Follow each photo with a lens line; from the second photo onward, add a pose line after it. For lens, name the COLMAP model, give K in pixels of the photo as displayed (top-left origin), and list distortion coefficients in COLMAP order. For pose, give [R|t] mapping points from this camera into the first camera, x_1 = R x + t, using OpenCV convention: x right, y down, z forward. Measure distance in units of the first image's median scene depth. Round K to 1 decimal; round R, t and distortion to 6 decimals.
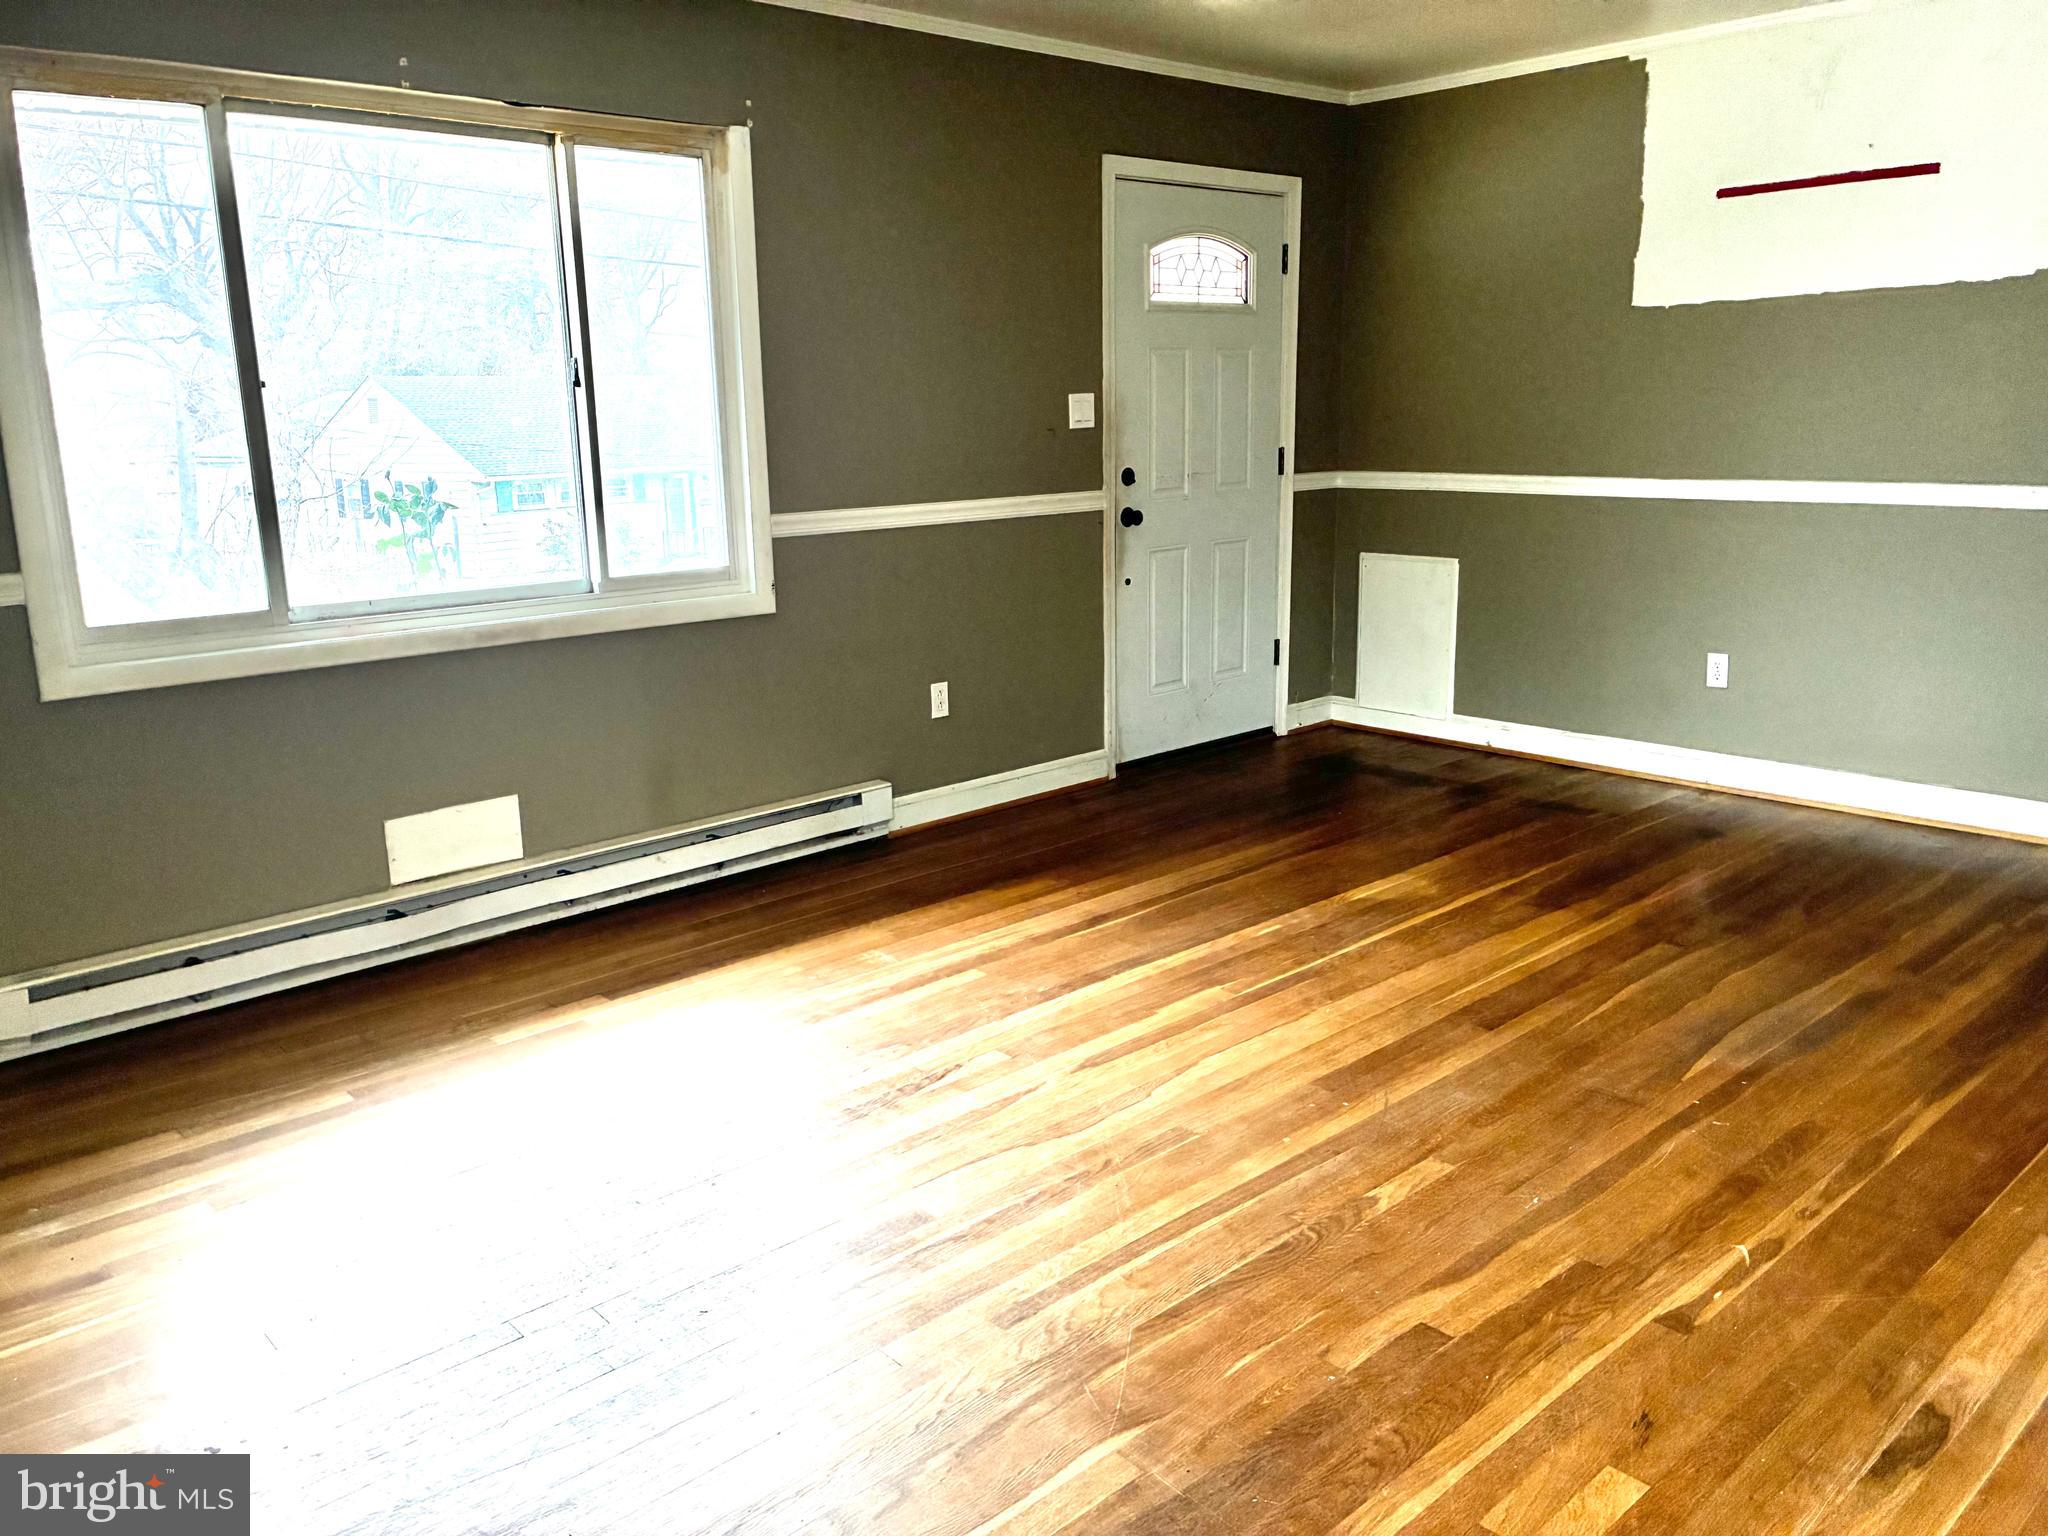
lens RADIAL K [[1552.6, 0, 1035.5], [0, 1552.6, 769.8], [0, 0, 1]] dist [0.061589, -0.076181]
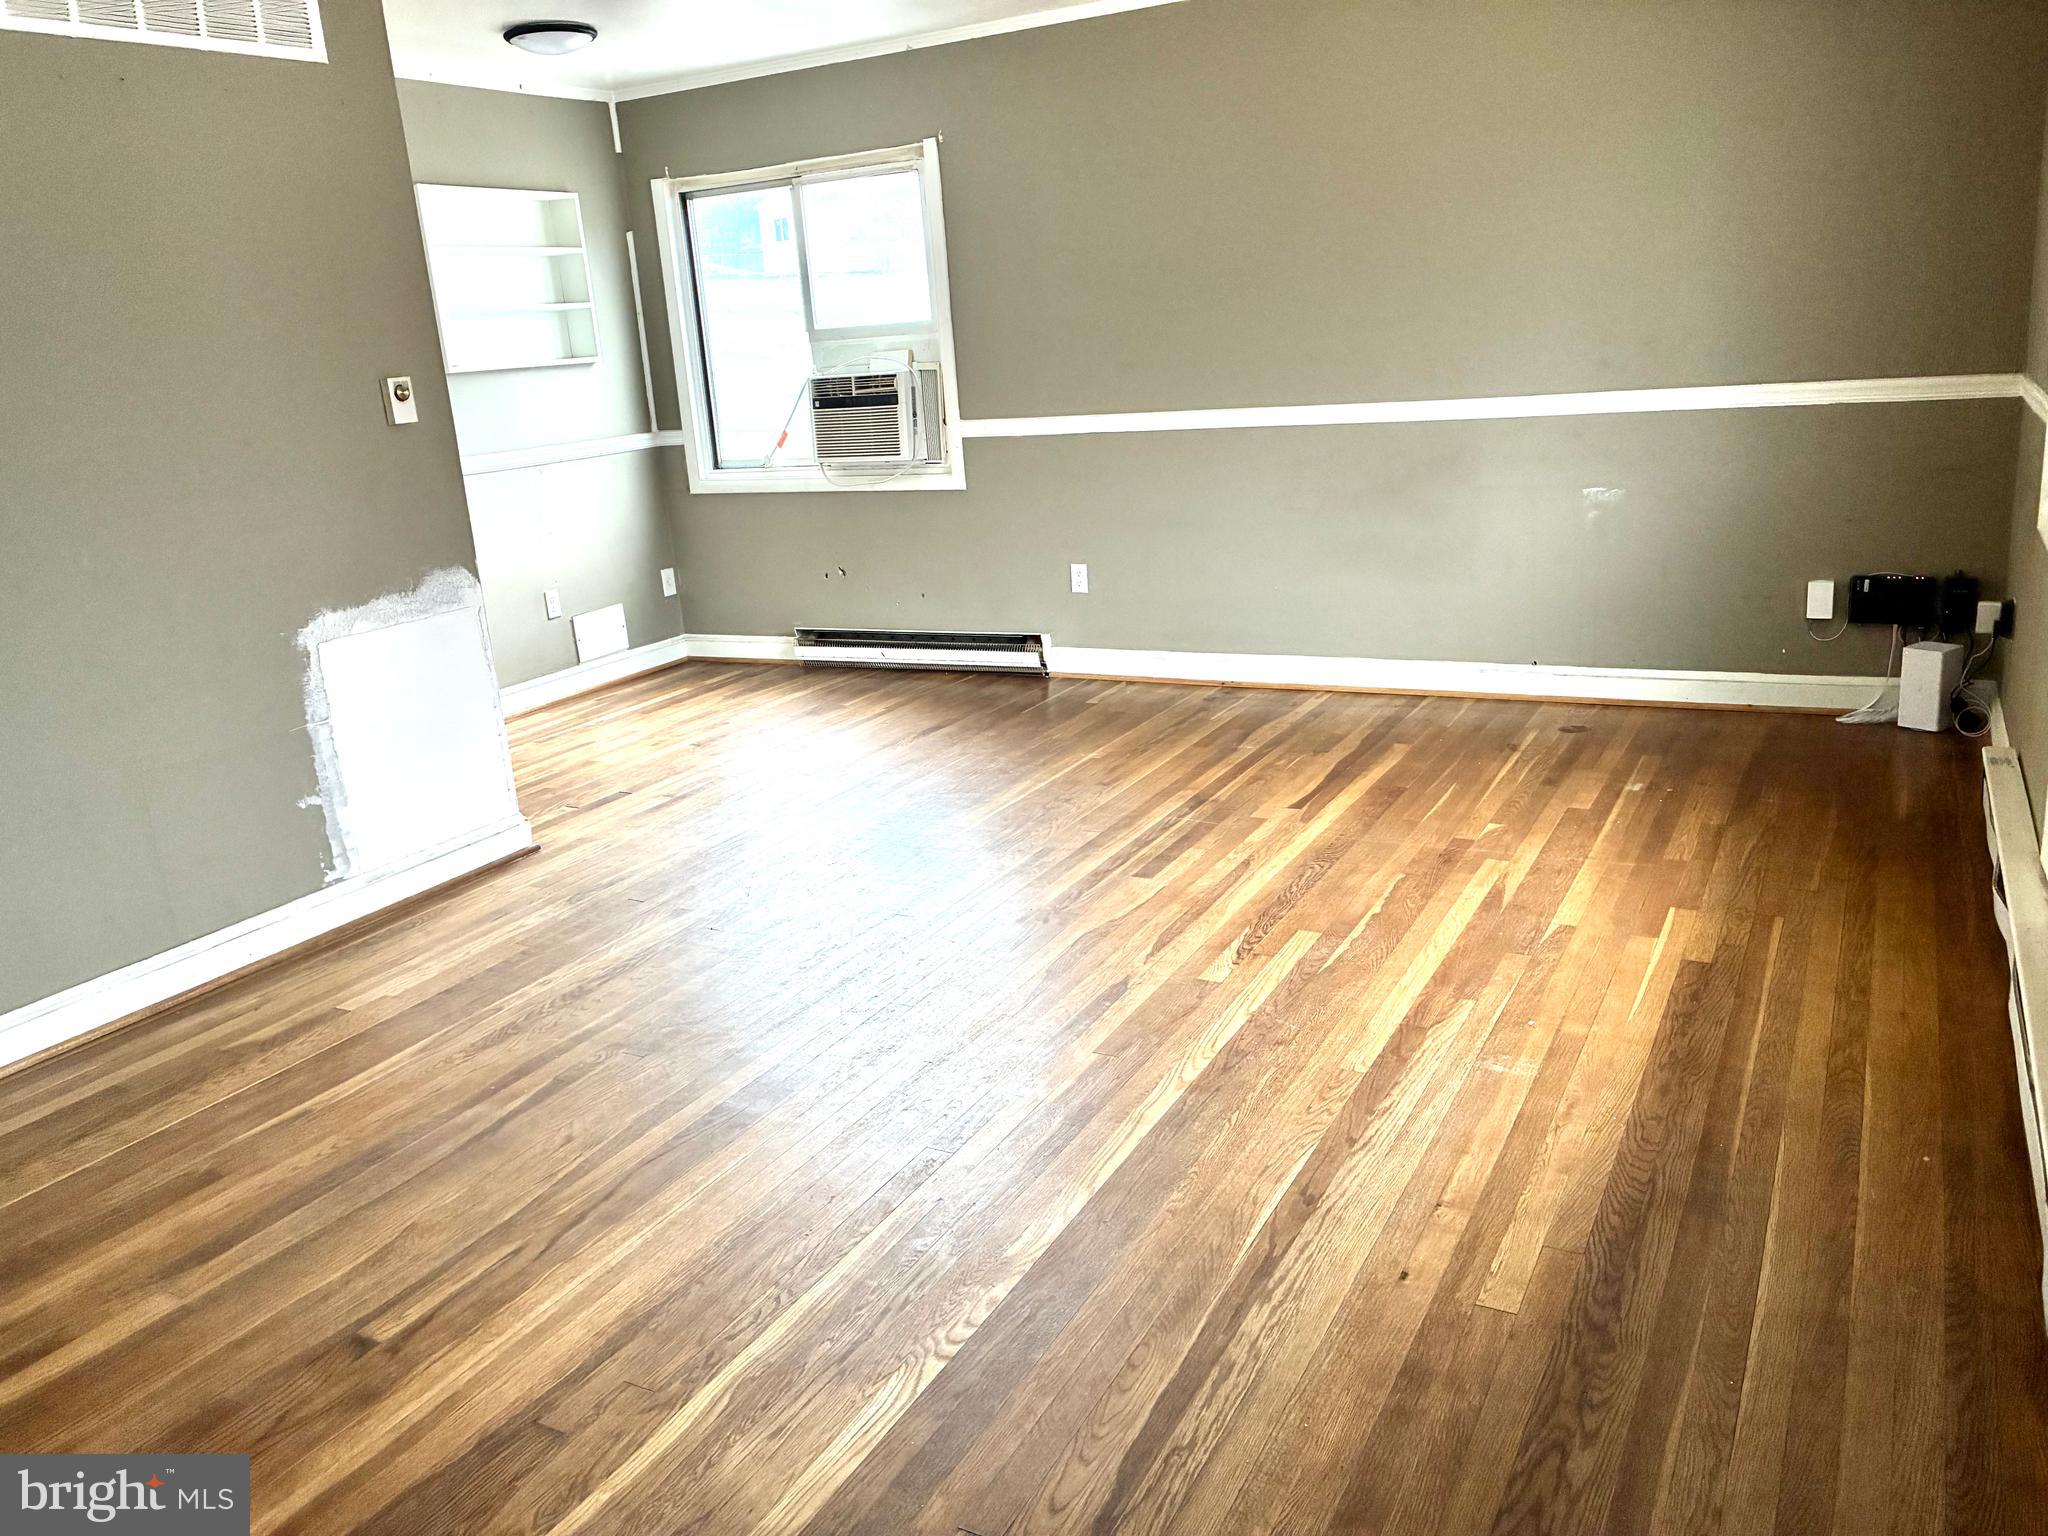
lens RADIAL K [[1552.6, 0, 1032.1], [0, 1552.6, 763.8], [0, 0, 1]] dist [0.061589, -0.076181]
pose [[-0.944164, 0.169078, -0.282783, 0.275537], [0.012372, 0.875872, 0.482384, -0.338676], [0.329242, 0.451951, -0.829059, 1.365203]]
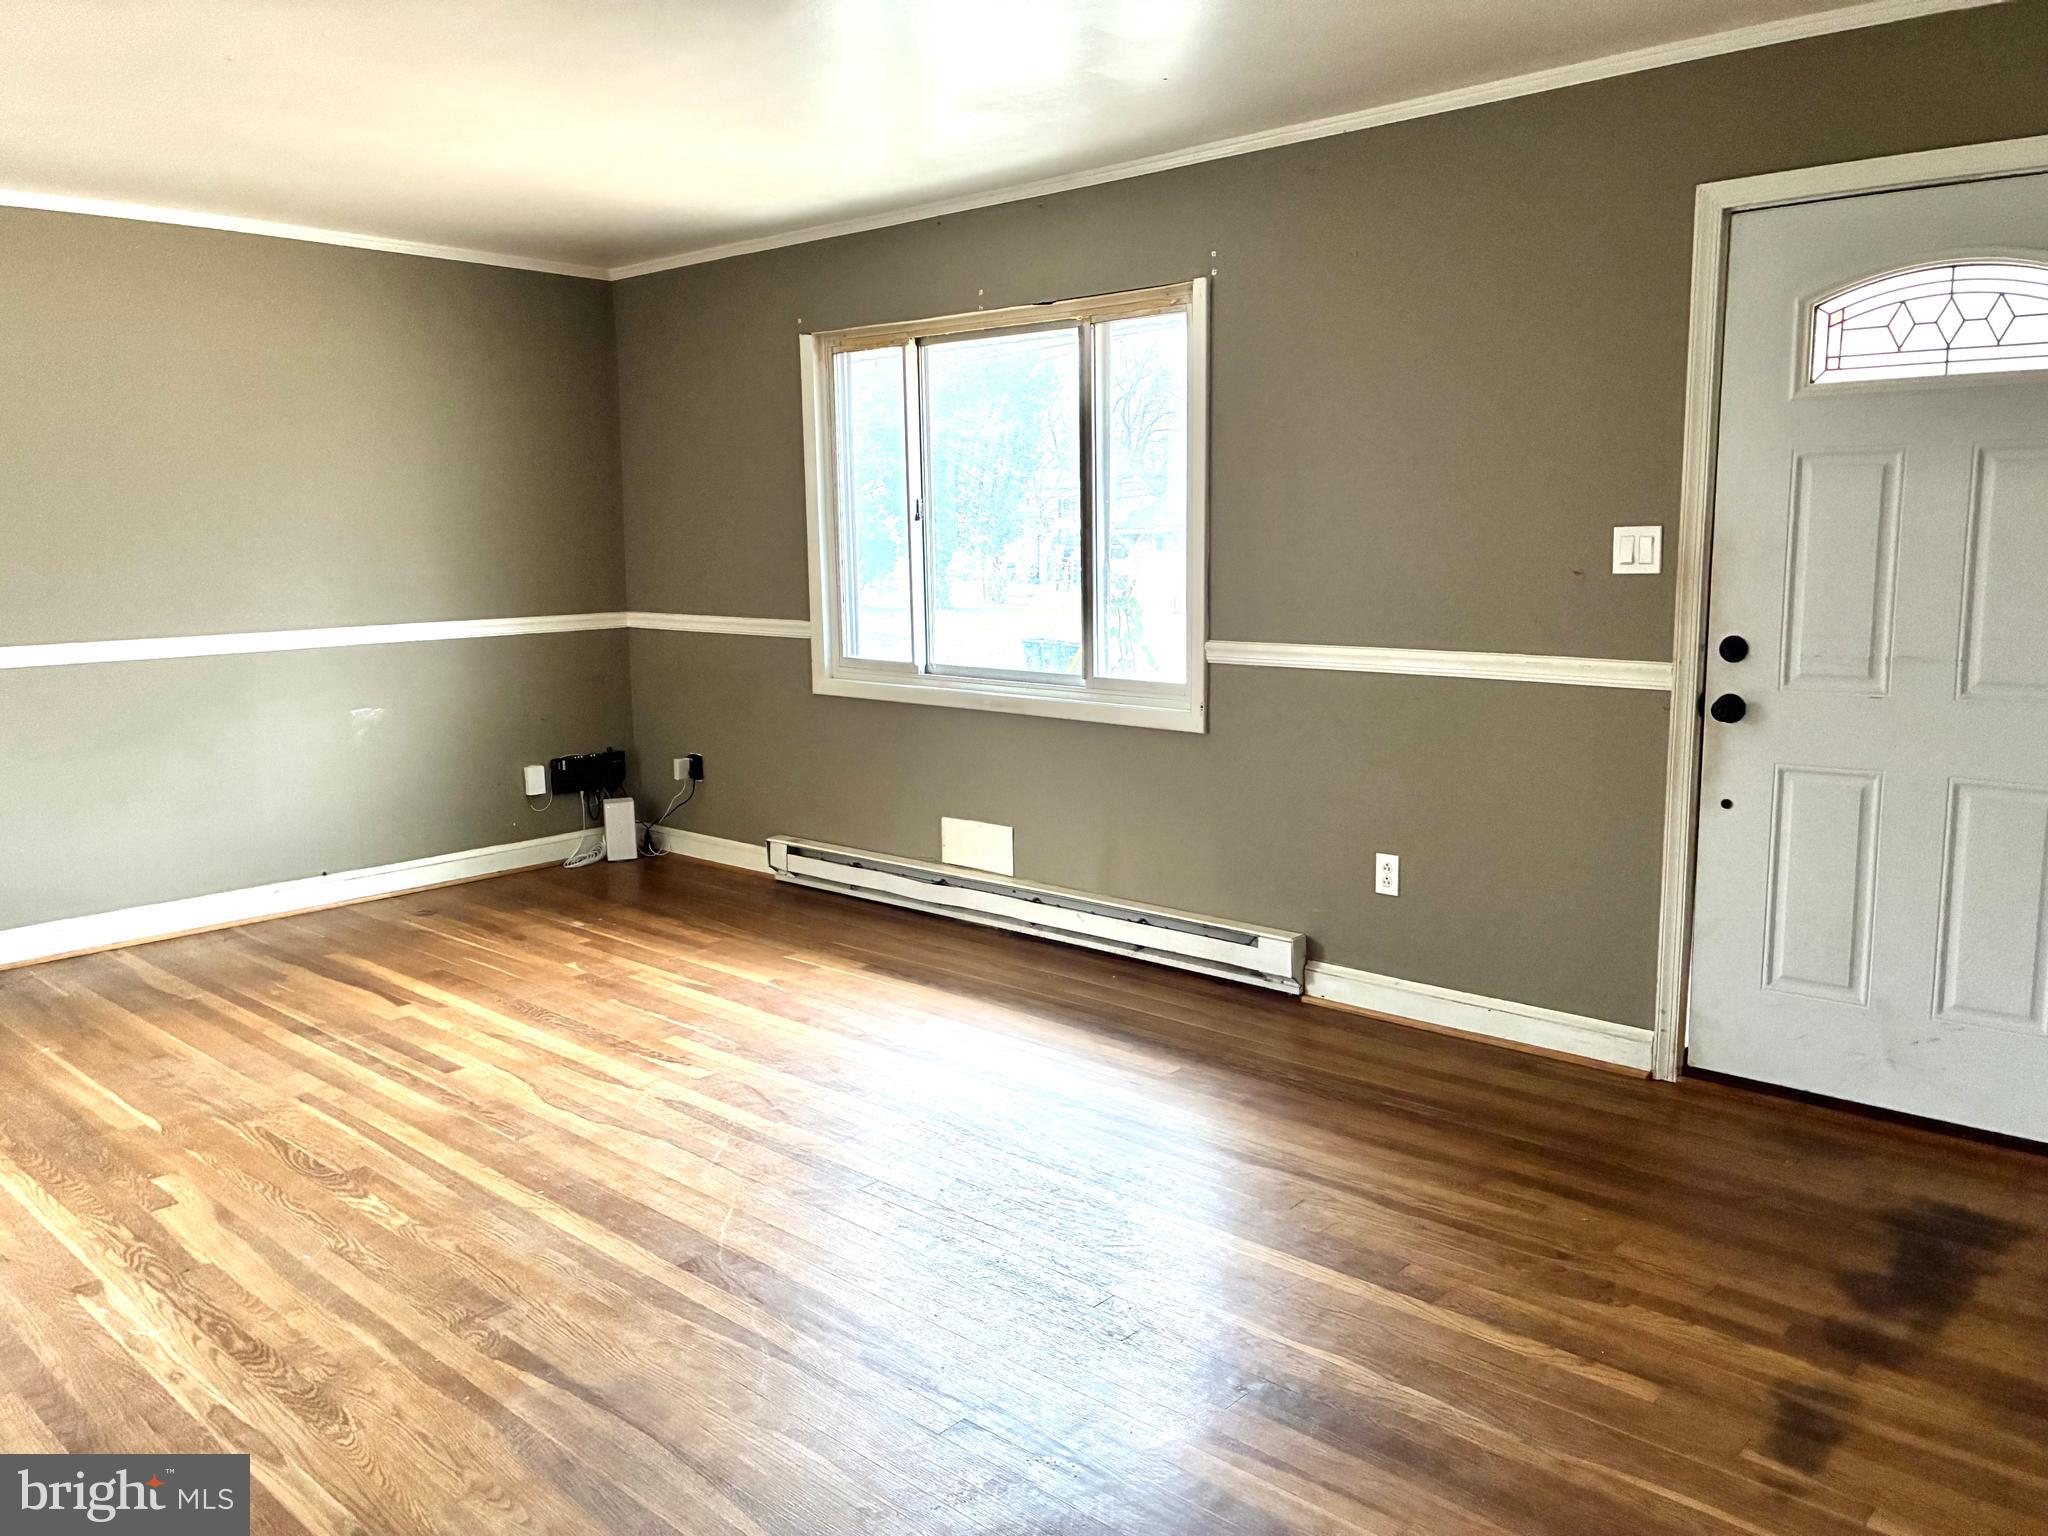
lens RADIAL K [[1552.6, 0, 1045.7], [0, 1552.6, 782.4], [0, 0, 1]] dist [0.061589, -0.076181]
pose [[0.085958, 0.184576, -0.979052, 0.903238], [-0.219975, 0.961953, 0.162039, -0.229301], [0.971711, 0.201439, 0.123289, 0.832996]]
